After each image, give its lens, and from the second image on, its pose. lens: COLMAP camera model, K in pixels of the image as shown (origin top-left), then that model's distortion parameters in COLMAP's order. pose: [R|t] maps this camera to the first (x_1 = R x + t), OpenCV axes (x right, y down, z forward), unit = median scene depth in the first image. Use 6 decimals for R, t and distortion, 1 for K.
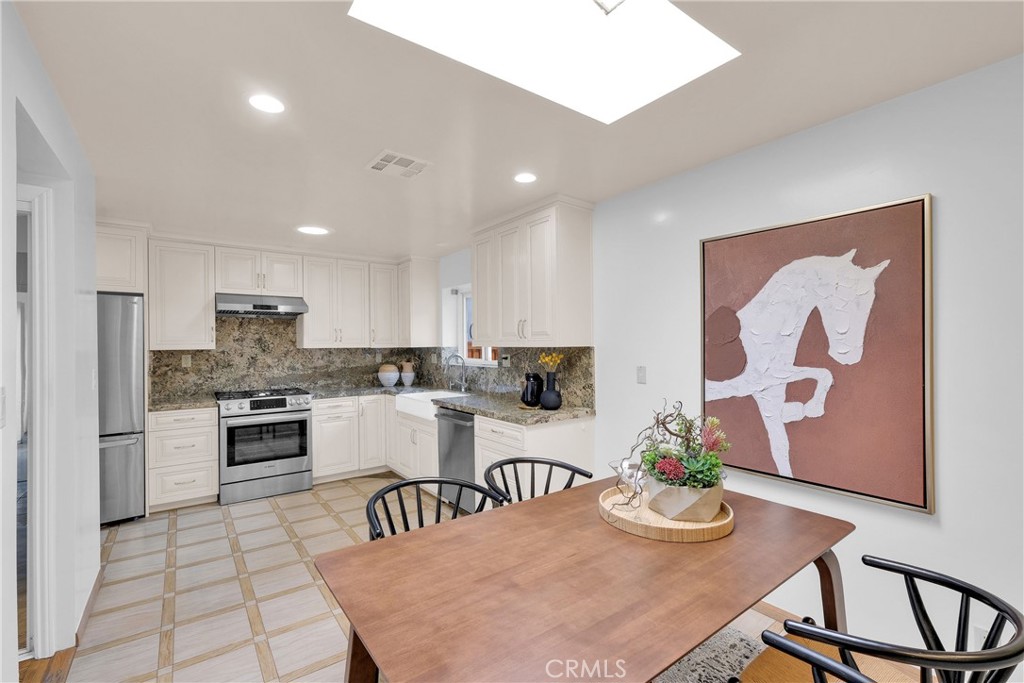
lens RADIAL K [[445.7, 0, 508.2], [0, 445.7, 343.0], [0, 0, 1]] dist [-0.002187, -0.000154]
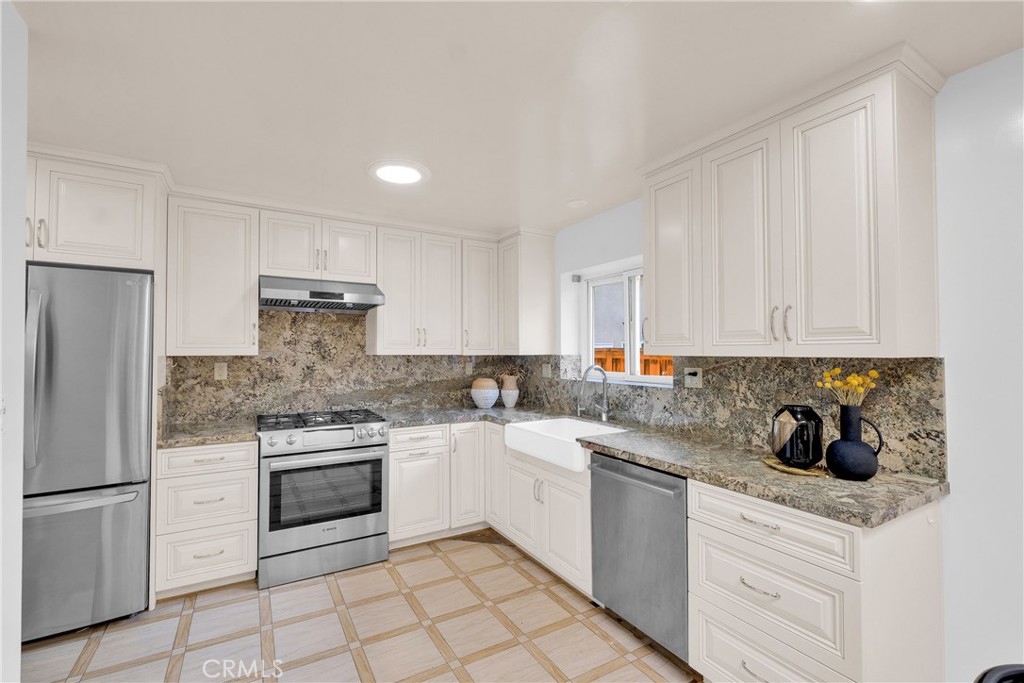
lens RADIAL K [[445.7, 0, 508.2], [0, 445.7, 343.0], [0, 0, 1]] dist [-0.002187, -0.000154]
pose [[0.994507, 0.006223, -0.104483, -0.207956], [-0.008023, 0.999826, -0.016824, 0.003552], [0.104360, 0.017569, 0.994384, 0.370501]]
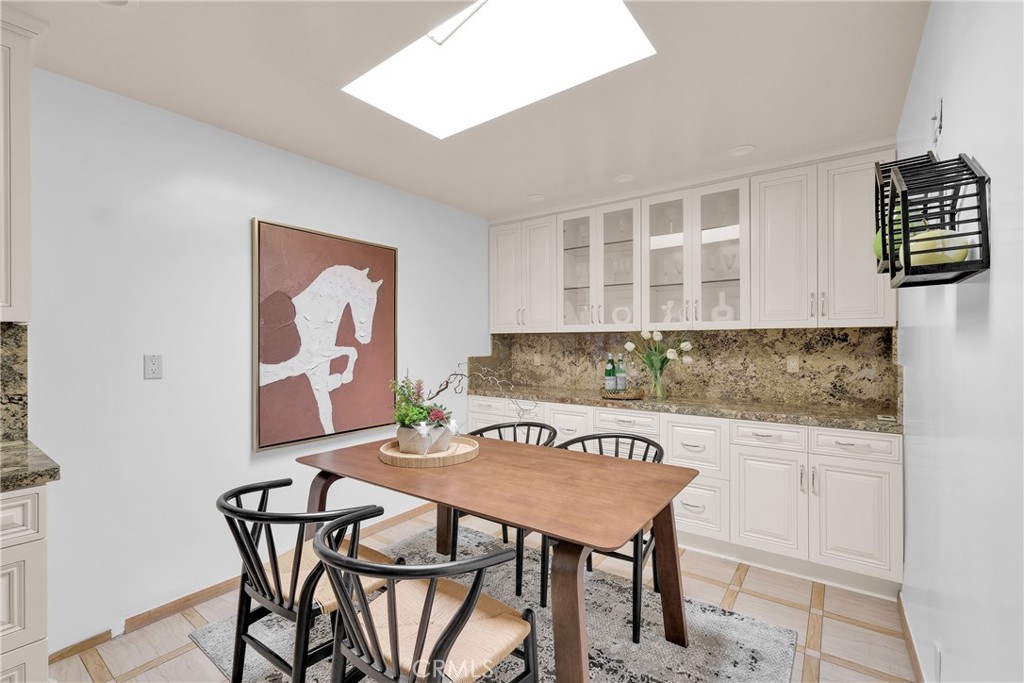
lens RADIAL K [[445.7, 0, 508.2], [0, 445.7, 343.0], [0, 0, 1]] dist [-0.002187, -0.000154]
pose [[-0.289573, 0.009358, 0.957110, -0.415061], [0.002735, 0.999956, -0.008949, 0.030771], [-0.957152, 0.000026, -0.289586, 0.496696]]
